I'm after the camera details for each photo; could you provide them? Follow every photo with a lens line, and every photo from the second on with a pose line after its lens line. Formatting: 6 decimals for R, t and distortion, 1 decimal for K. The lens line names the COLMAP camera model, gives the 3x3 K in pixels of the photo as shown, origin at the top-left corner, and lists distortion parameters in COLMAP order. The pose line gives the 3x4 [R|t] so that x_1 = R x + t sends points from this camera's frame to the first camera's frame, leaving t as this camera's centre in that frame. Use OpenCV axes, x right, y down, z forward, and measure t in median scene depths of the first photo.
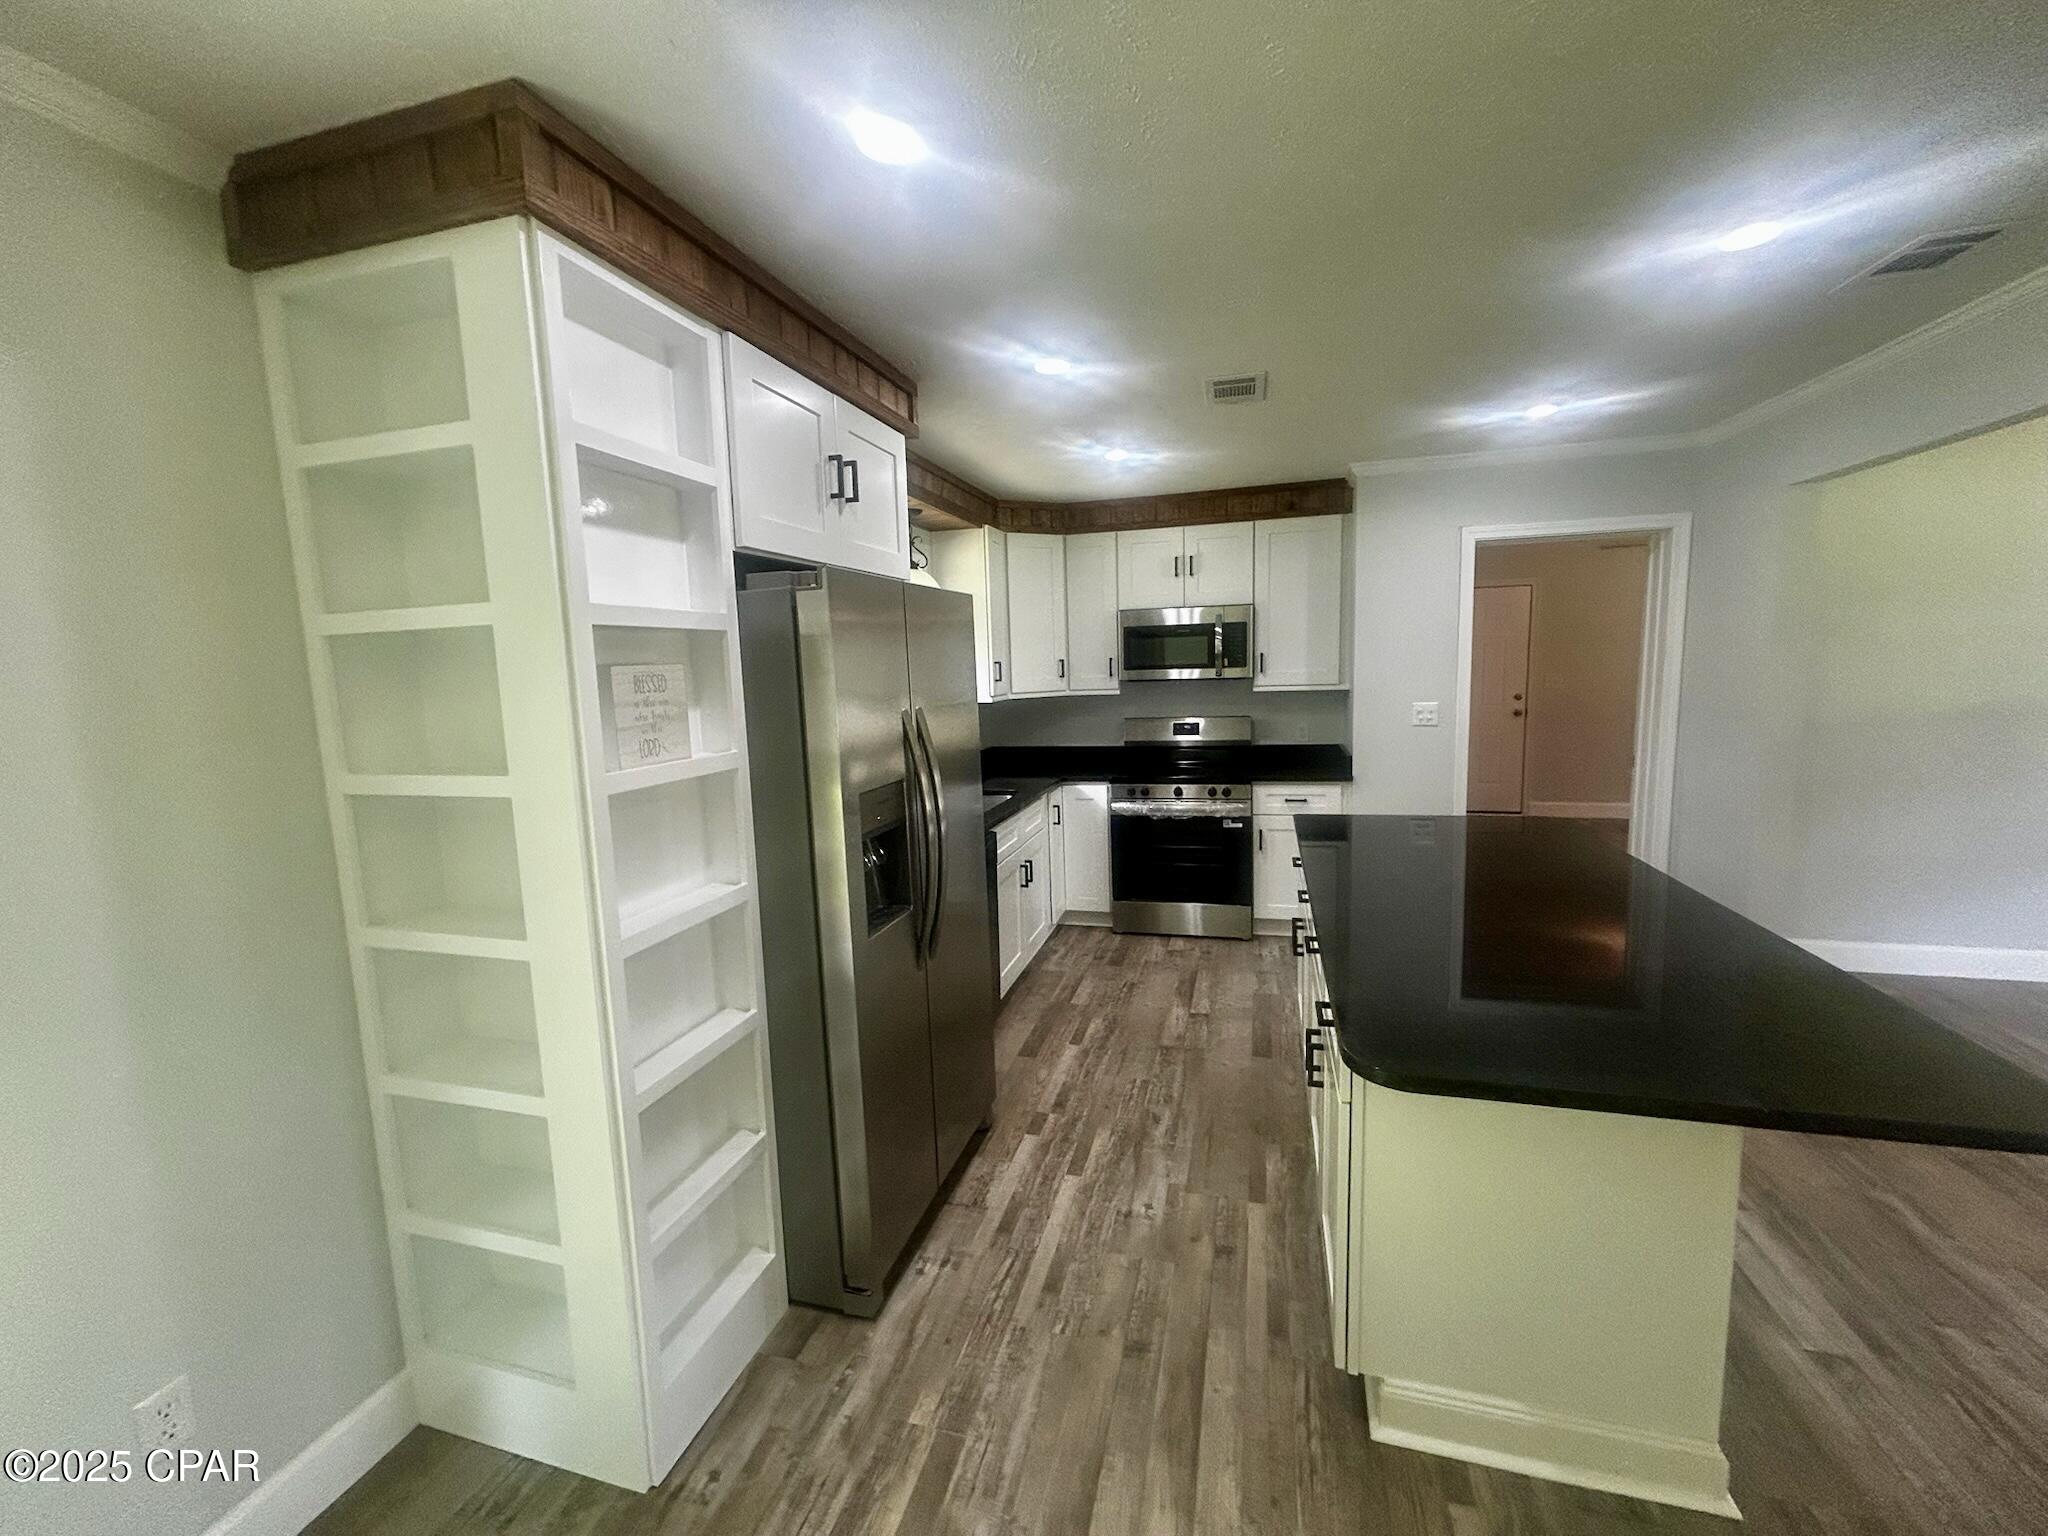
lens RADIAL K [[832.6, 0, 1016.4], [0, 832.6, 762.9], [0, 0, 1]] dist [-0.003429, 0.002084]
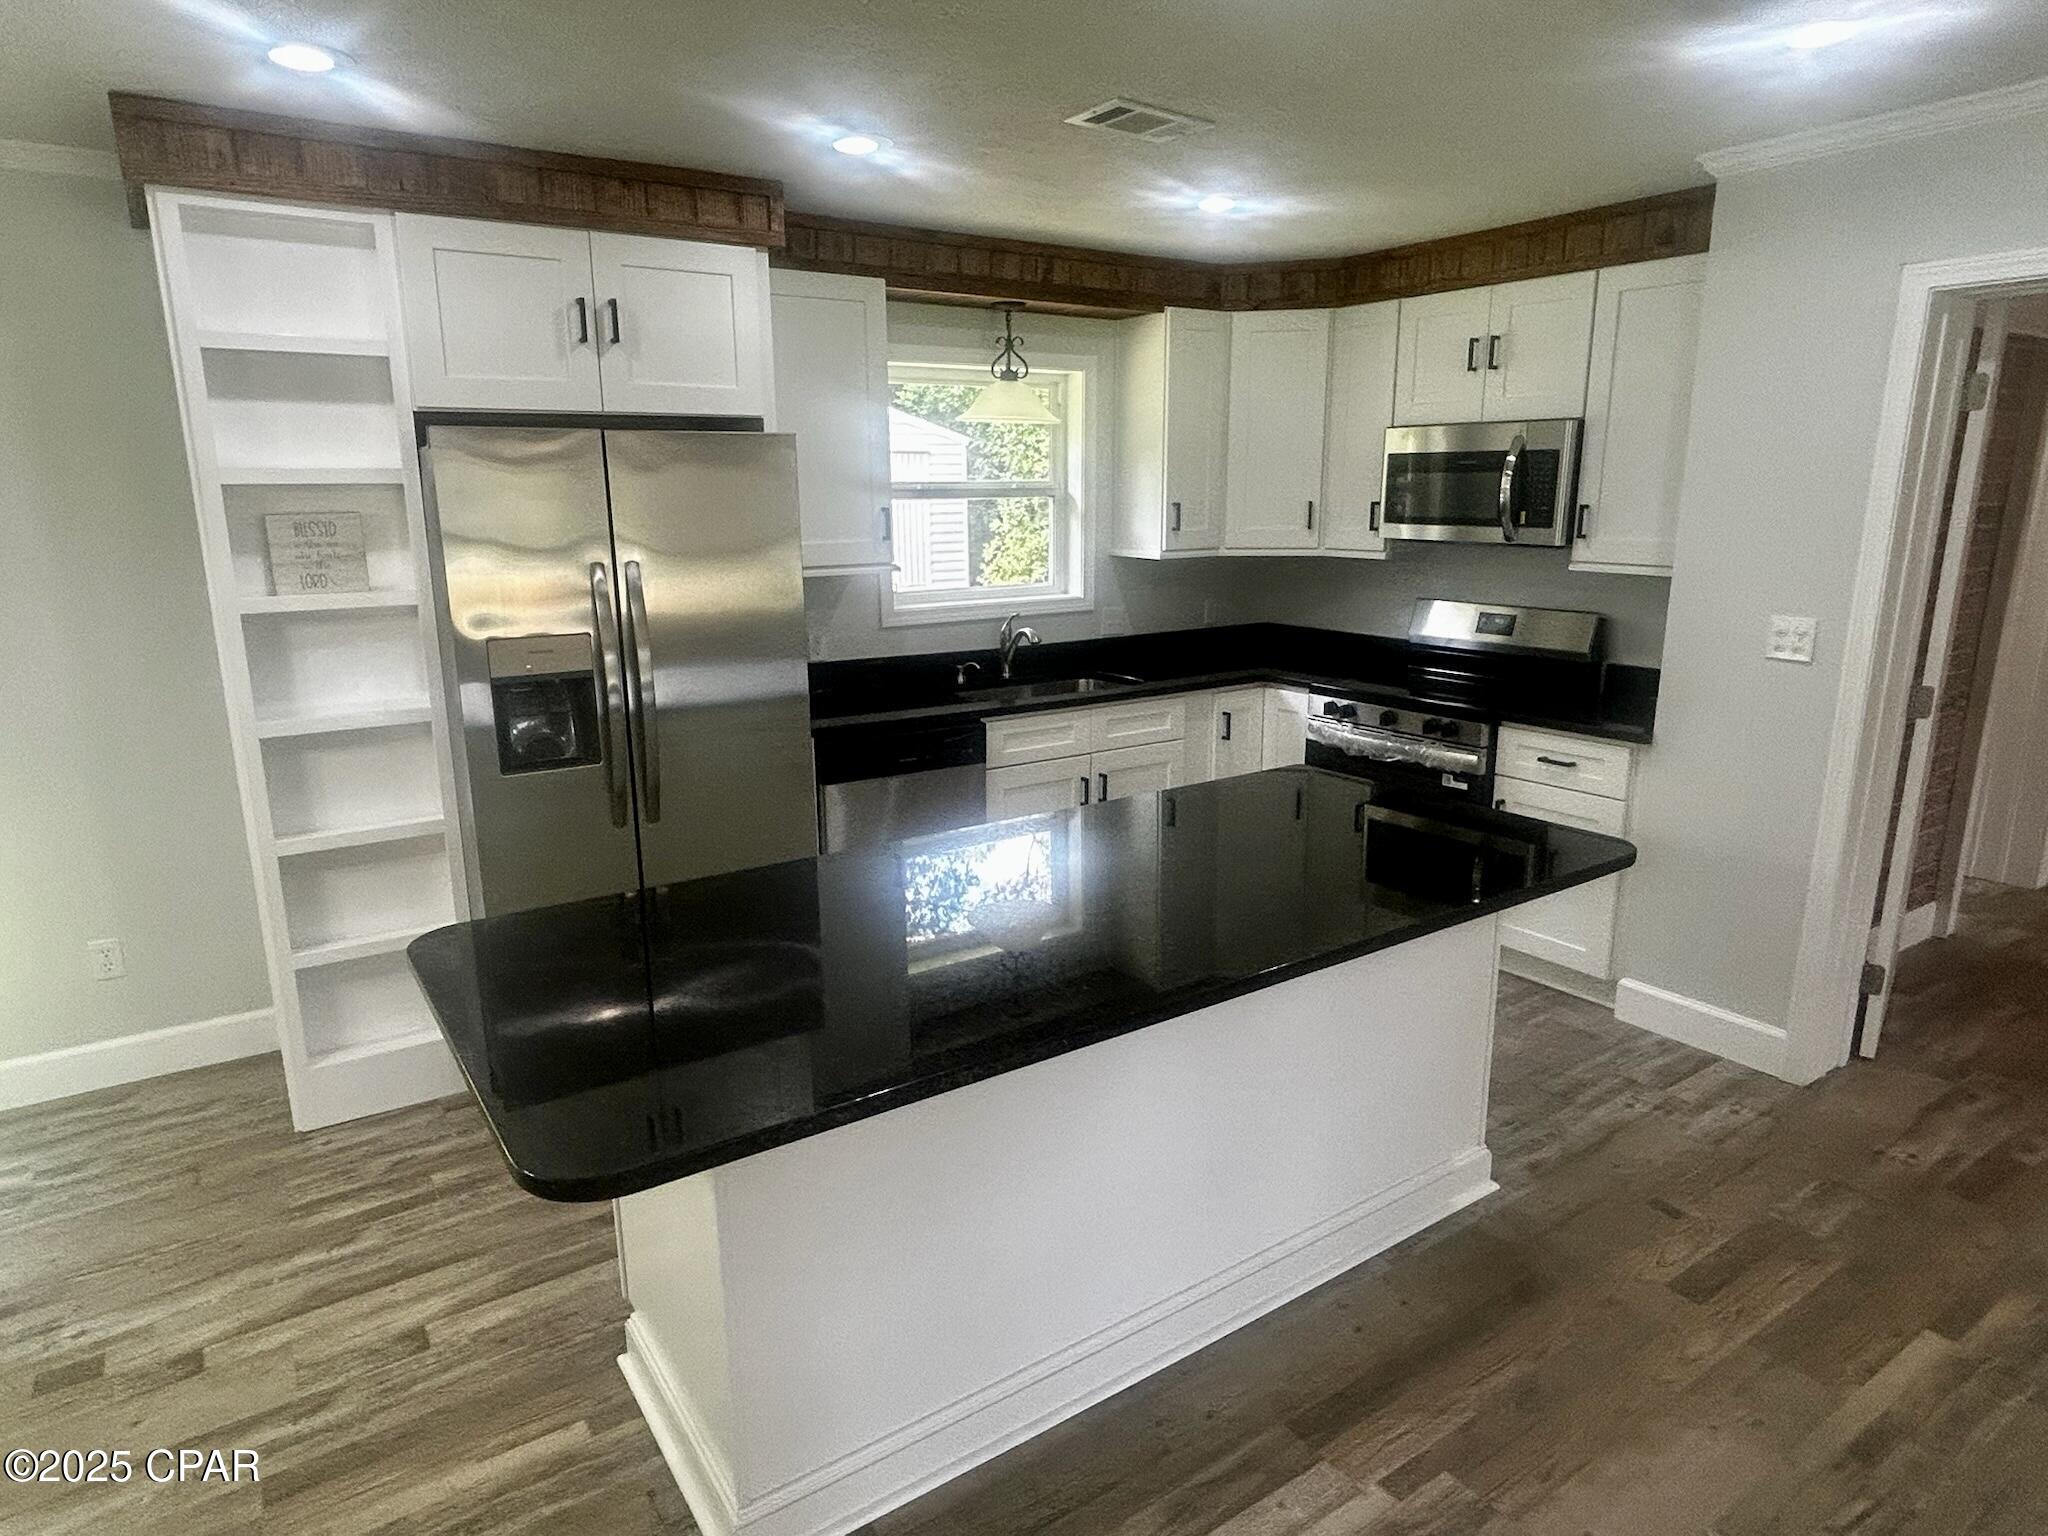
lens RADIAL K [[1216.2, 0, 1015.1], [0, 1216.2, 766.1], [0, 0, 1]] dist [-0.002096, -0.000265]
pose [[0.767363, 0.172746, -0.617506, 0.565100], [-0.096928, 0.983211, 0.154600, -0.047288], [0.633845, -0.058781, 0.771223, 0.088913]]
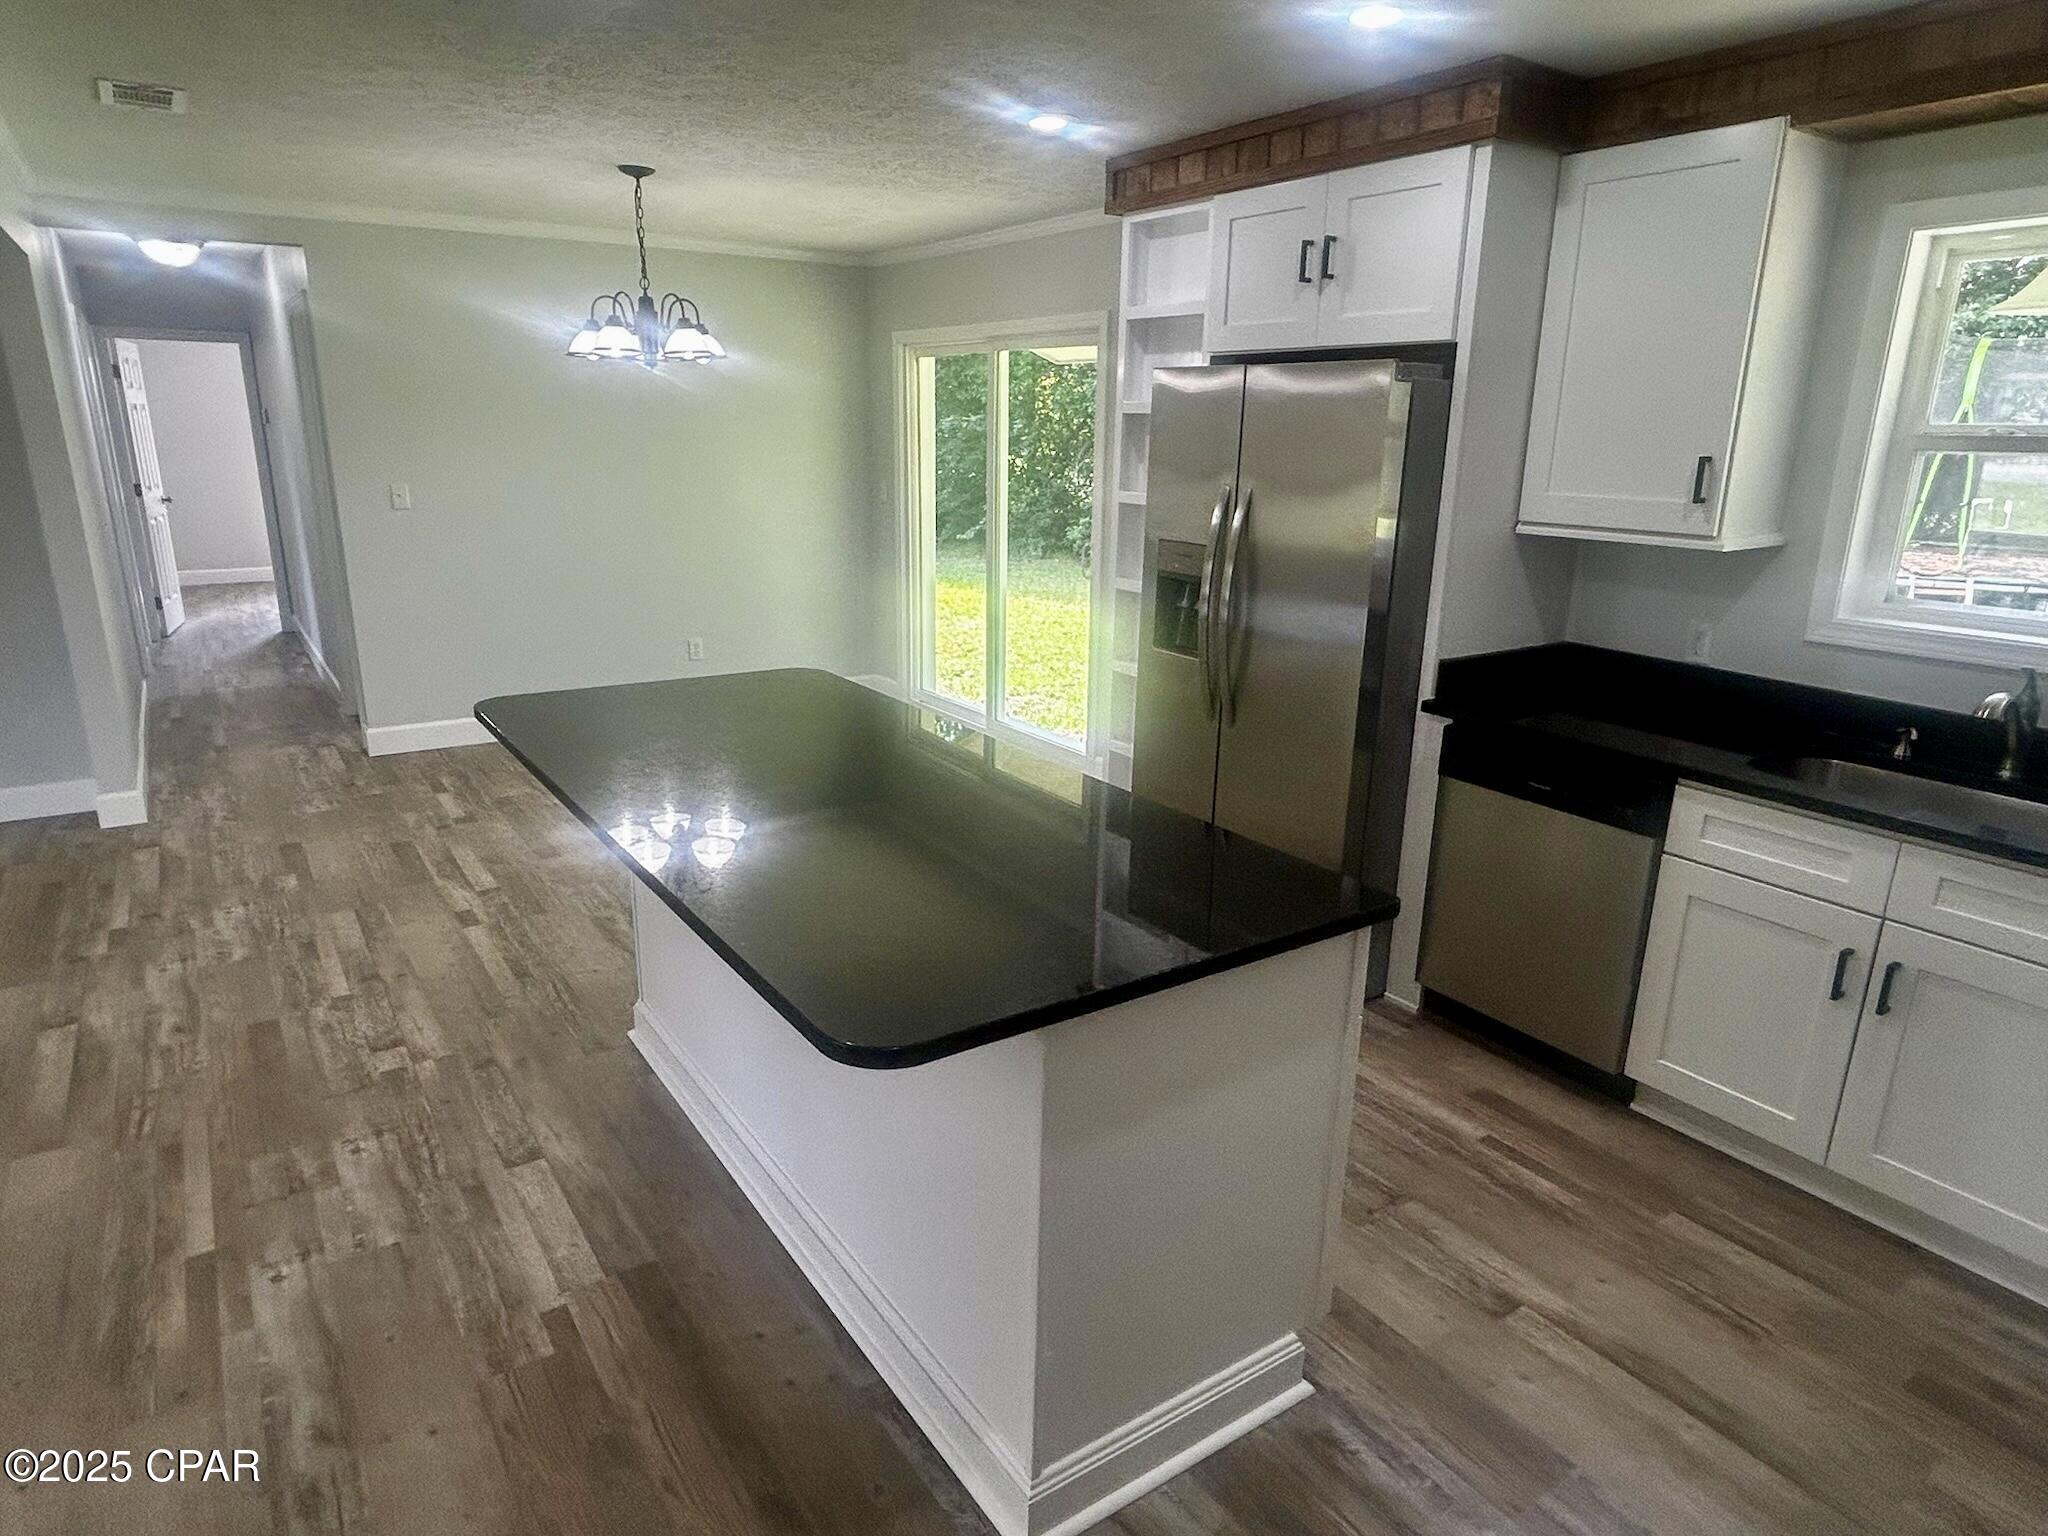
lens RADIAL K [[1216.2, 0, 1032.9], [0, 1216.2, 765.0], [0, 0, 1]] dist [-0.002096, -0.000265]
pose [[-0.634264, 0.234433, -0.736716, 0.633626], [-0.090102, 0.924008, 0.371605, -0.144279], [0.767848, 0.302076, -0.564942, 0.879214]]
